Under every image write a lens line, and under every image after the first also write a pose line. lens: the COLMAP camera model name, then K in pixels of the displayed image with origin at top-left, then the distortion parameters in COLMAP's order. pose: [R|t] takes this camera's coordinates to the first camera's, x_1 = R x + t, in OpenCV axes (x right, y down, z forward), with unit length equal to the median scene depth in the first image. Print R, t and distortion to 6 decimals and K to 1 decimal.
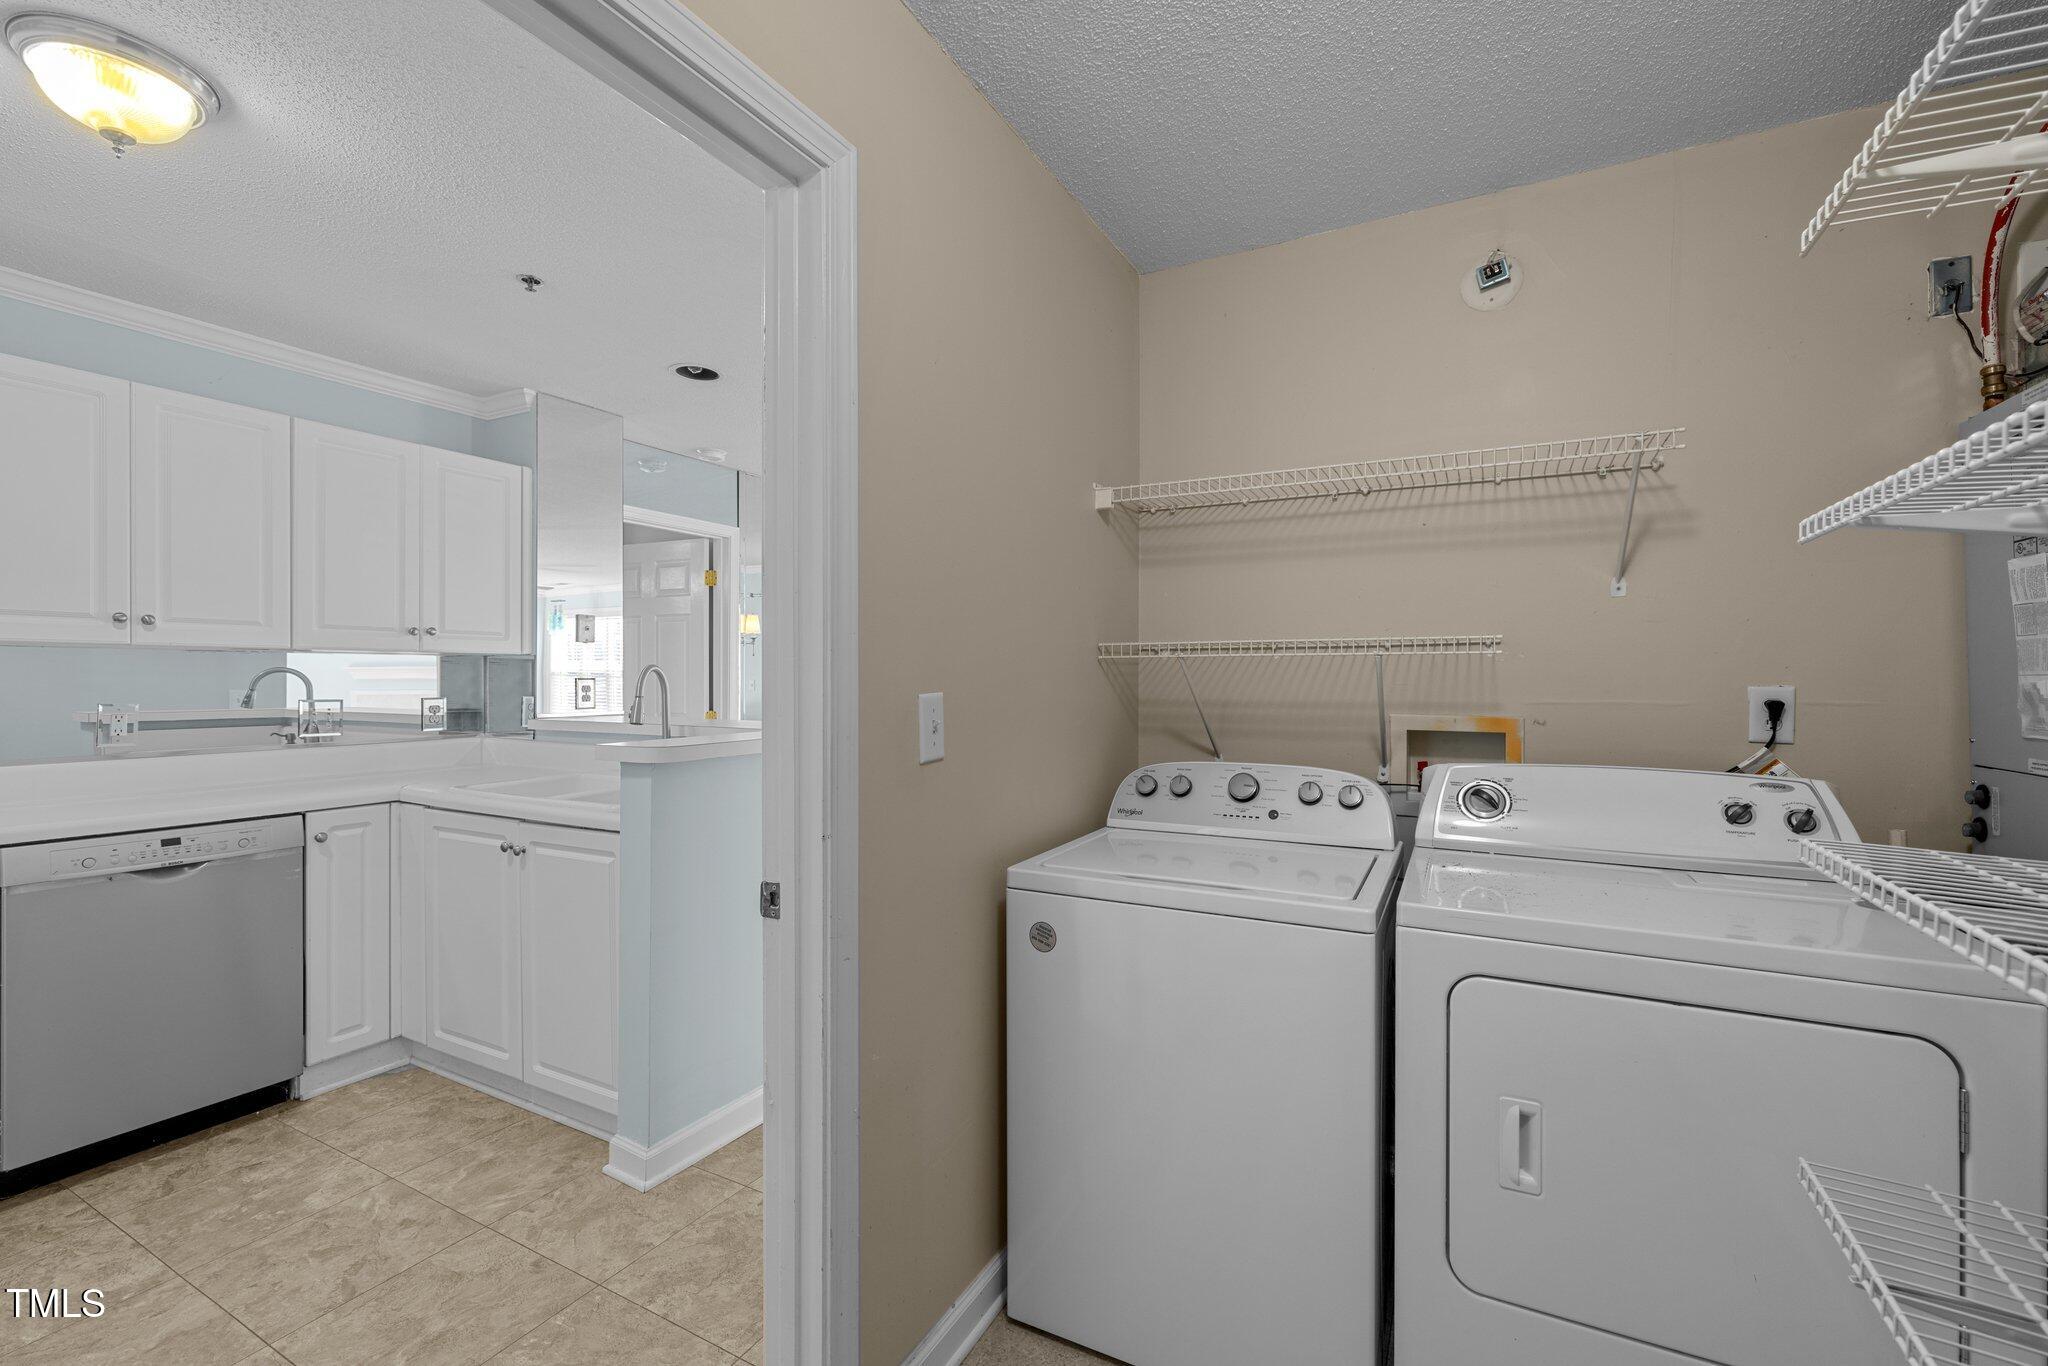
lens RADIAL K [[870.9, 0, 1035.4], [0, 870.9, 674.9], [0, 0, 1]] dist [-0.002924, -0.000285]
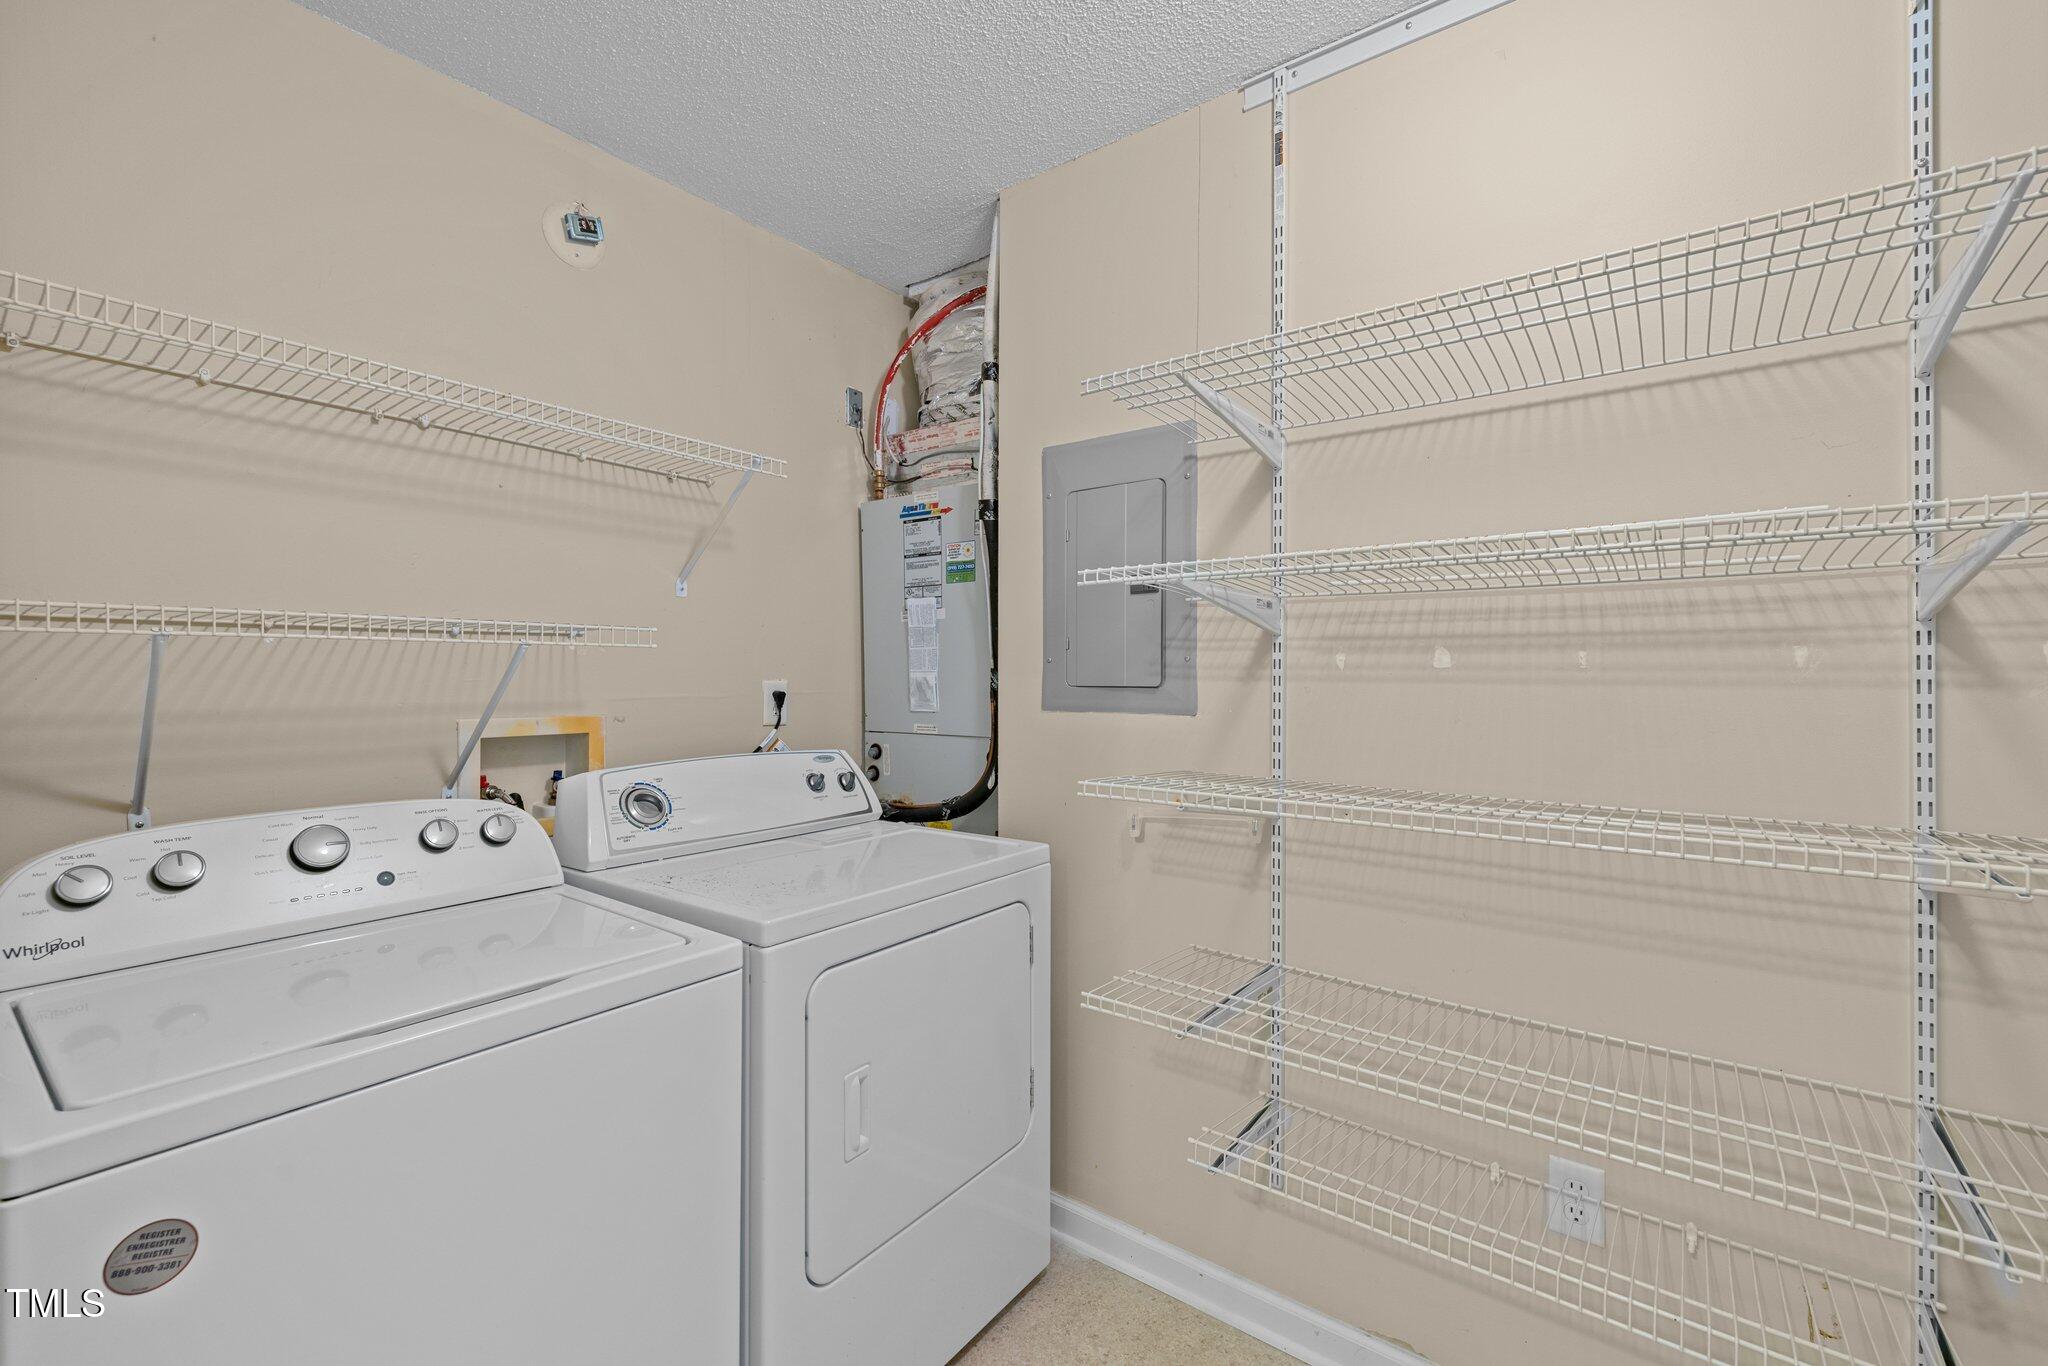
lens RADIAL K [[864.7, 0, 1014.8], [0, 864.7, 670.6], [0, 0, 1]] dist [-0.001581, -0.000236]
pose [[0.165363, 0.002320, 0.986230, -0.304941], [-0.006824, 0.999976, -0.001208, -0.001337], [-0.986209, -0.006530, 0.165375, 0.424114]]
